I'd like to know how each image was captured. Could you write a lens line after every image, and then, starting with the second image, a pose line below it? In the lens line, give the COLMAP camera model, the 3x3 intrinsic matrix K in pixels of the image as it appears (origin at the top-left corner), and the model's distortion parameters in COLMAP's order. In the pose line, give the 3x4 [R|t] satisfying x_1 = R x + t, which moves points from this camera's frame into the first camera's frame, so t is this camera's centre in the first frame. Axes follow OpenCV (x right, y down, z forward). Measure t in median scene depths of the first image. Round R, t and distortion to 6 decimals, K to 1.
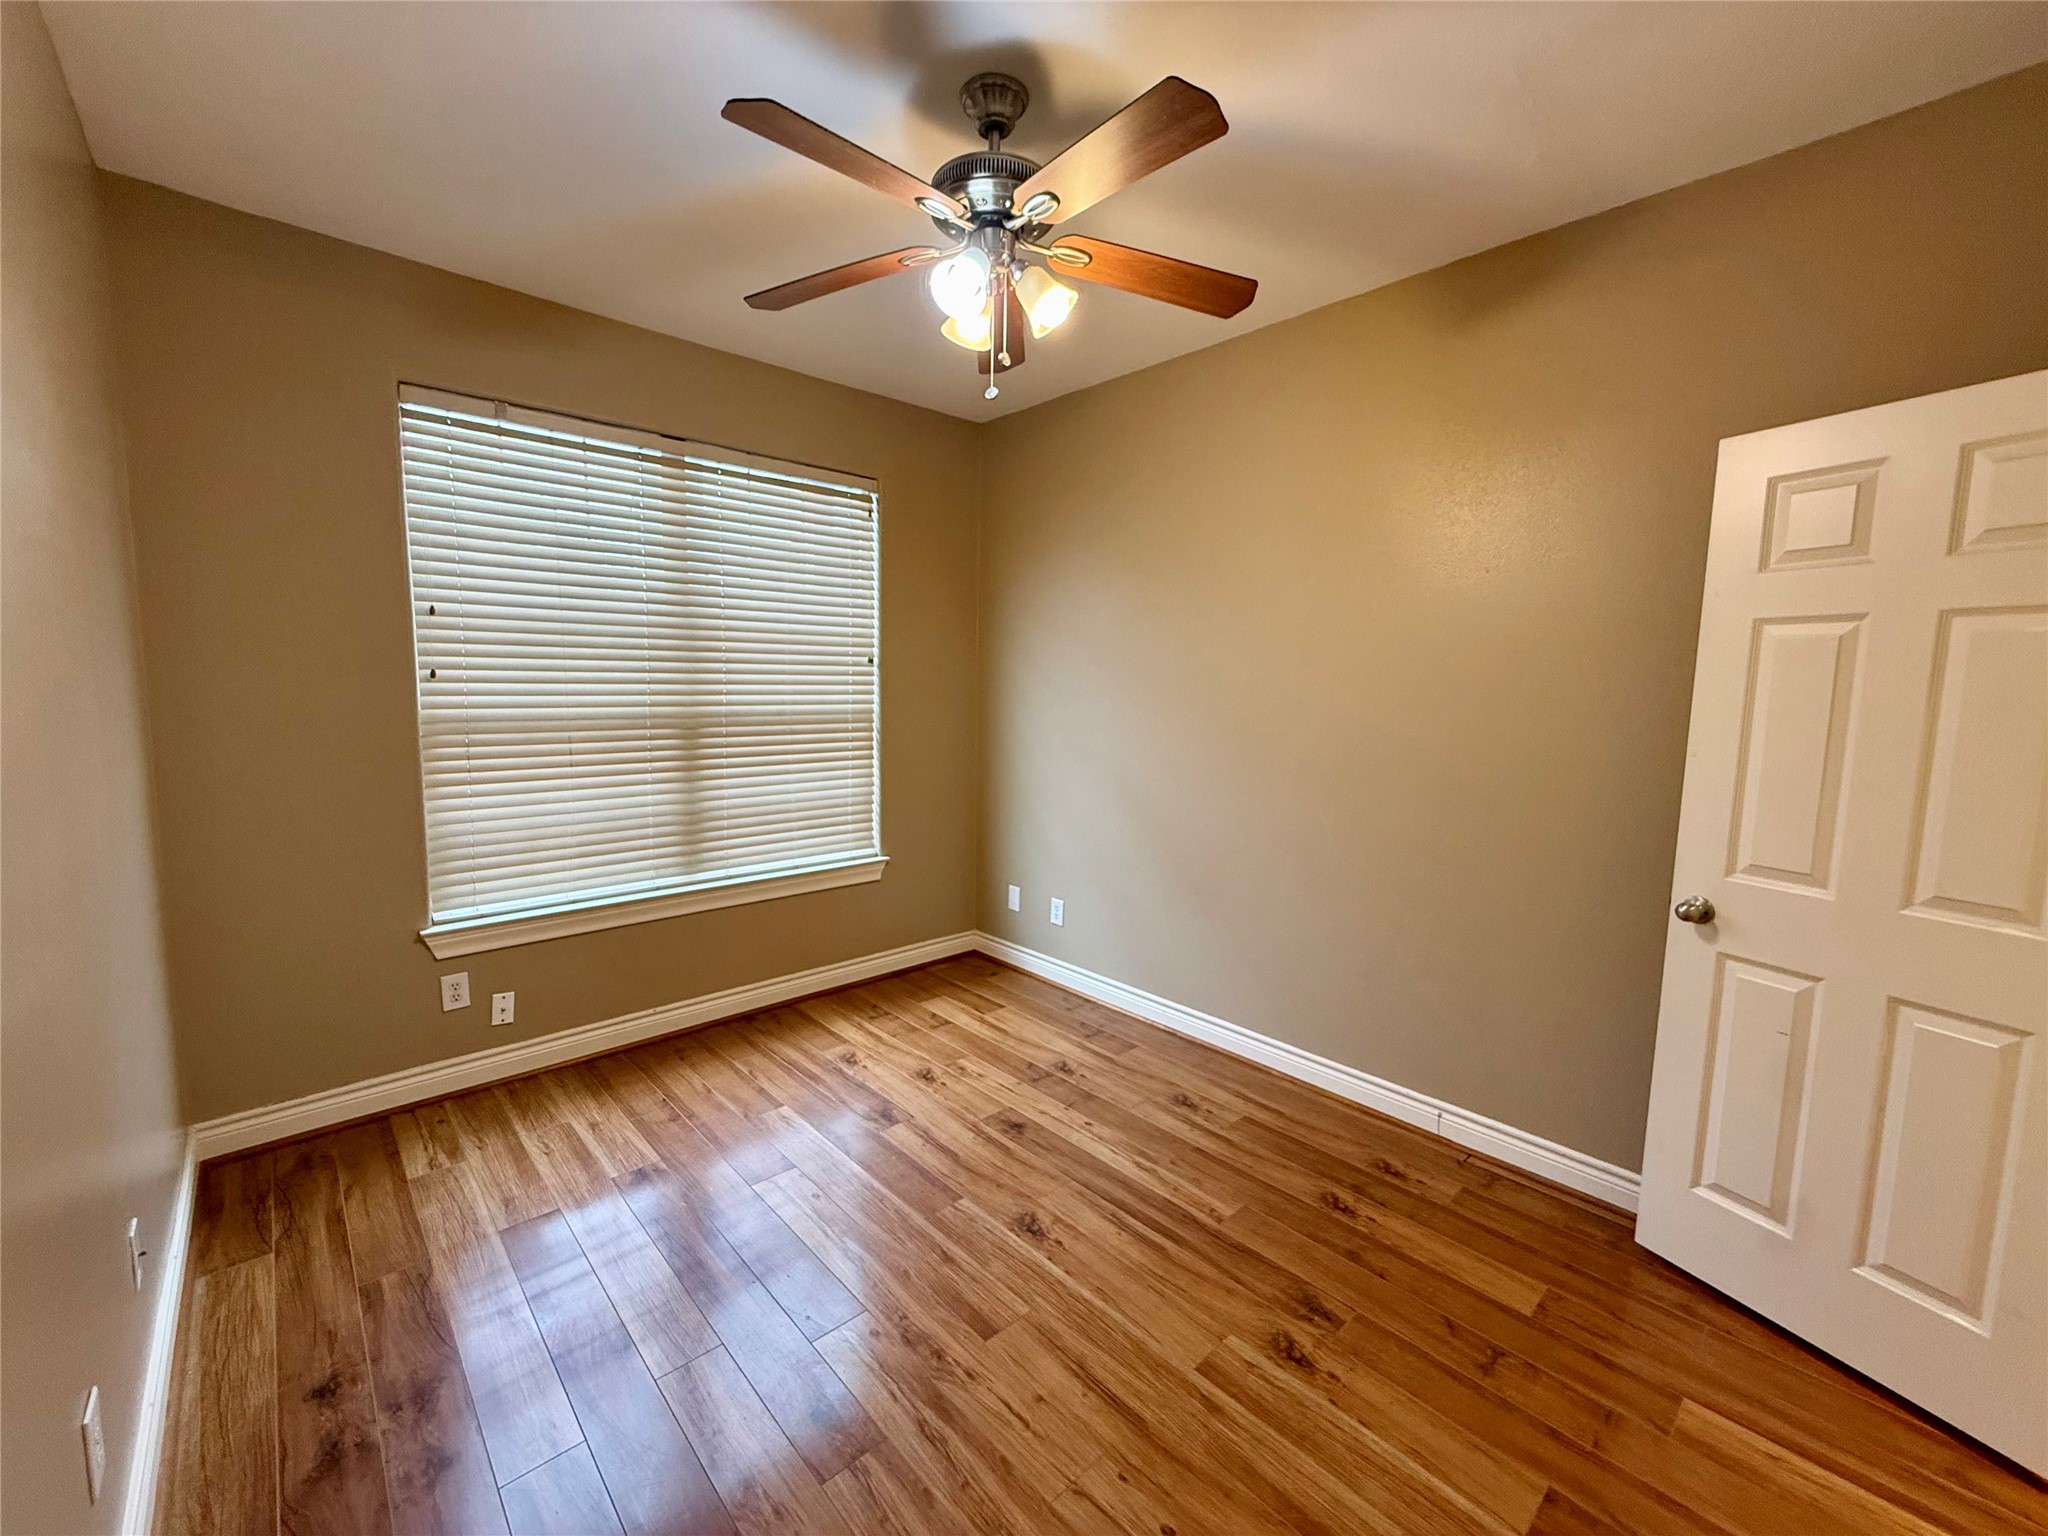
lens RADIAL K [[819.5, 0, 1021.4], [0, 819.5, 769.9], [0, 0, 1]] dist [-0.003017, 0.000659]
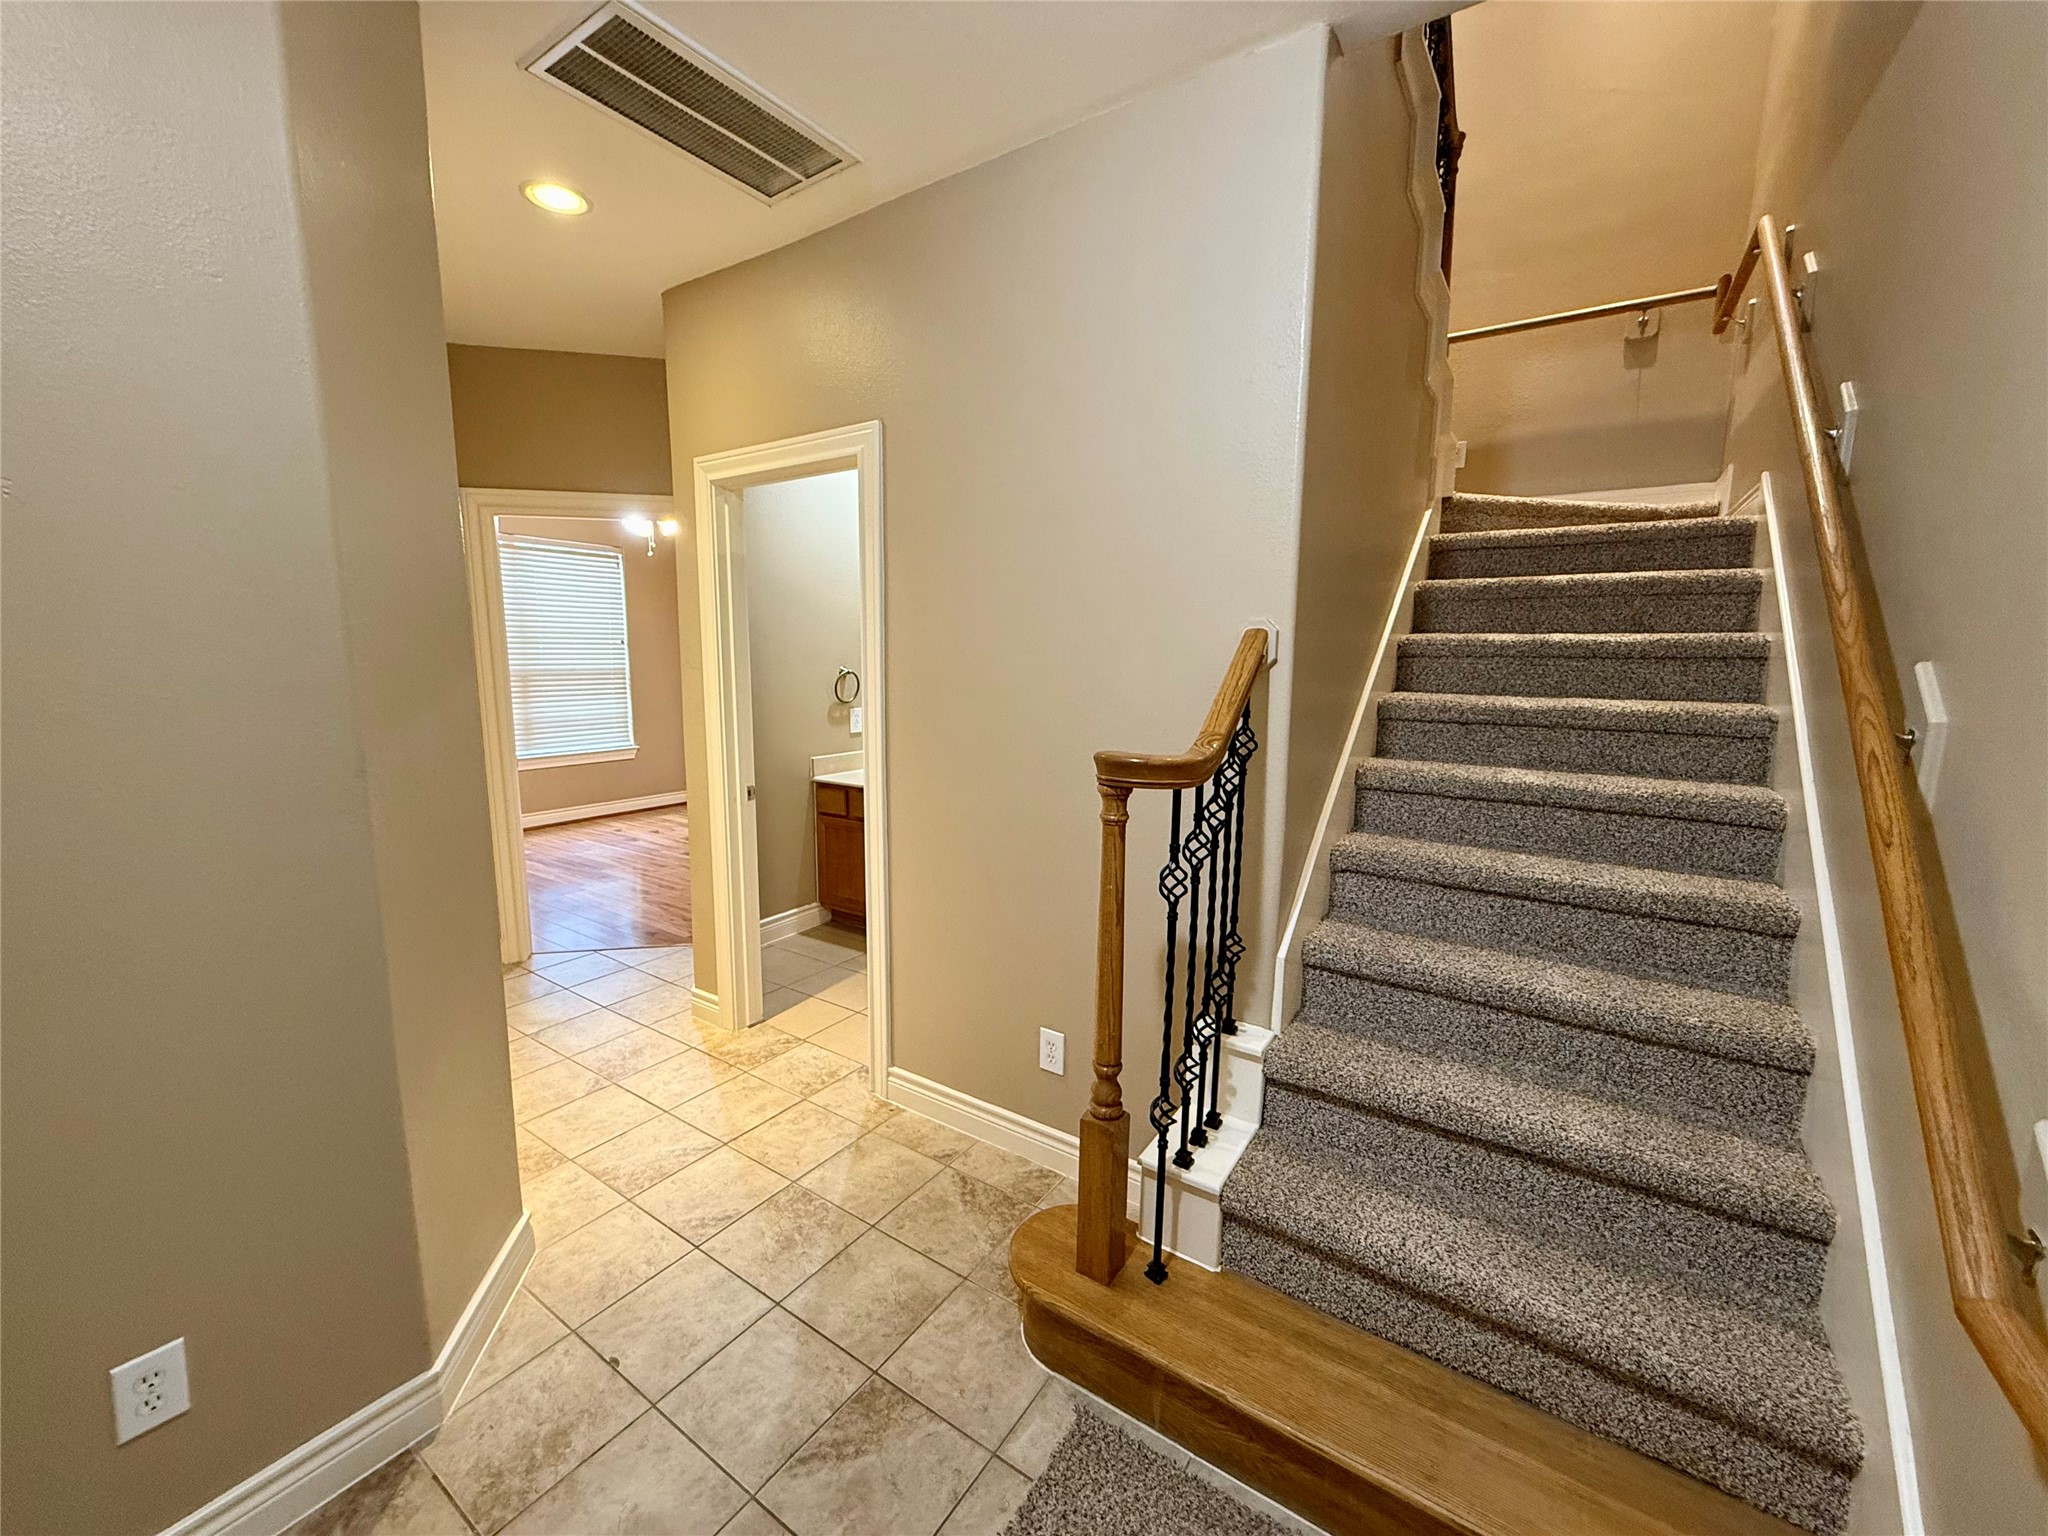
lens RADIAL K [[819.5, 0, 1022.9], [0, 819.5, 773.1], [0, 0, 1]] dist [-0.003017, 0.000659]
pose [[0.972677, -0.039681, 0.228746, 0.273242], [0.030134, 0.998529, 0.045081, 0.112895], [-0.230198, -0.036956, 0.972442, -1.075892]]
